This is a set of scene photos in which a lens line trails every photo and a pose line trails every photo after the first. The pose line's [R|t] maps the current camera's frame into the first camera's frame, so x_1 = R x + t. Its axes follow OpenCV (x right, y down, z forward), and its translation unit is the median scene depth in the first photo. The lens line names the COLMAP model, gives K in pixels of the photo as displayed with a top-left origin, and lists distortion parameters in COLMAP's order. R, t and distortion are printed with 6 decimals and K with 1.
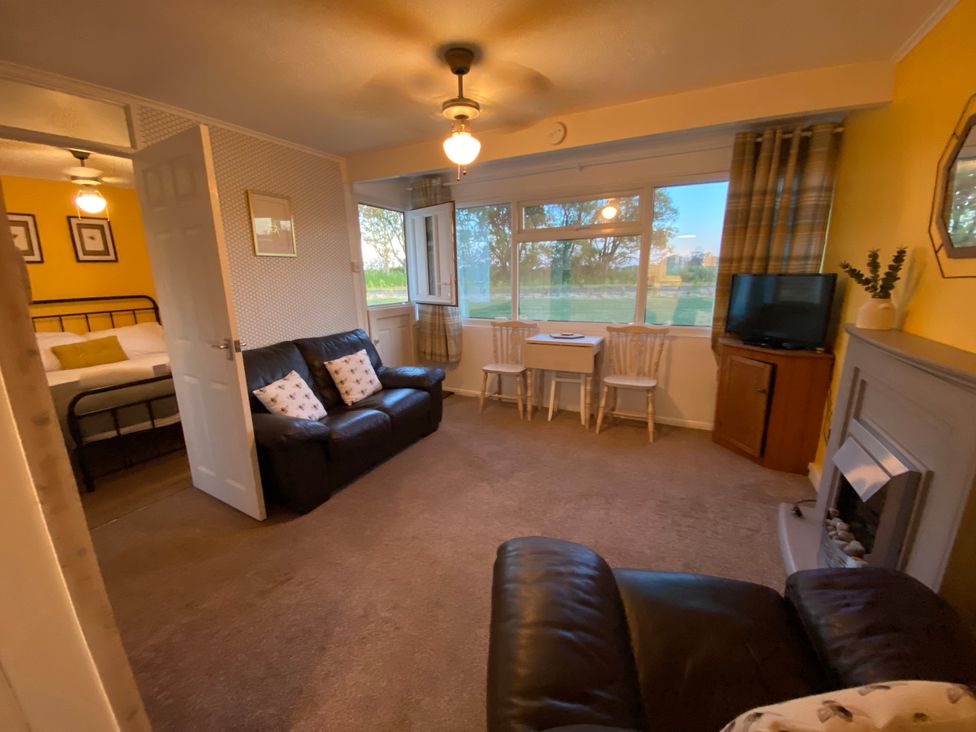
lens RADIAL K [[393.5, 0, 484.2], [0, 393.5, 365.2], [0, 0, 1]] dist [0.033149, -0.027541]
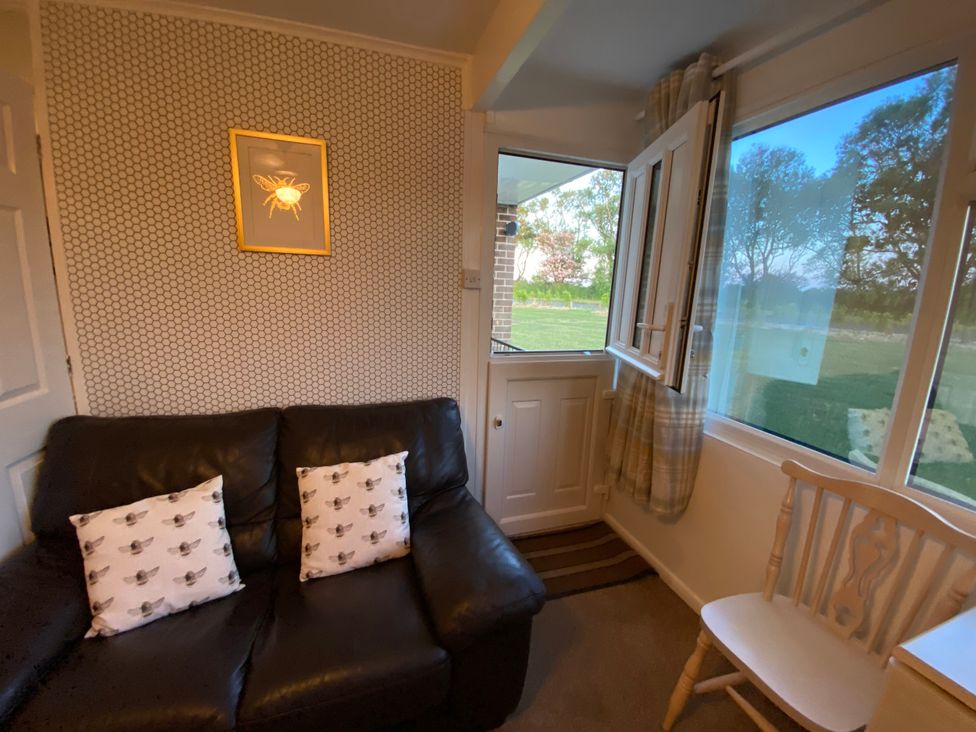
lens RADIAL K [[393.5, 0, 484.2], [0, 393.5, 365.2], [0, 0, 1]] dist [0.033149, -0.027541]
pose [[0.704148, 0.177380, -0.687540, 0.049160], [-0.202372, 0.978269, 0.045126, -0.140077], [0.680603, 0.107363, 0.724743, 0.557605]]
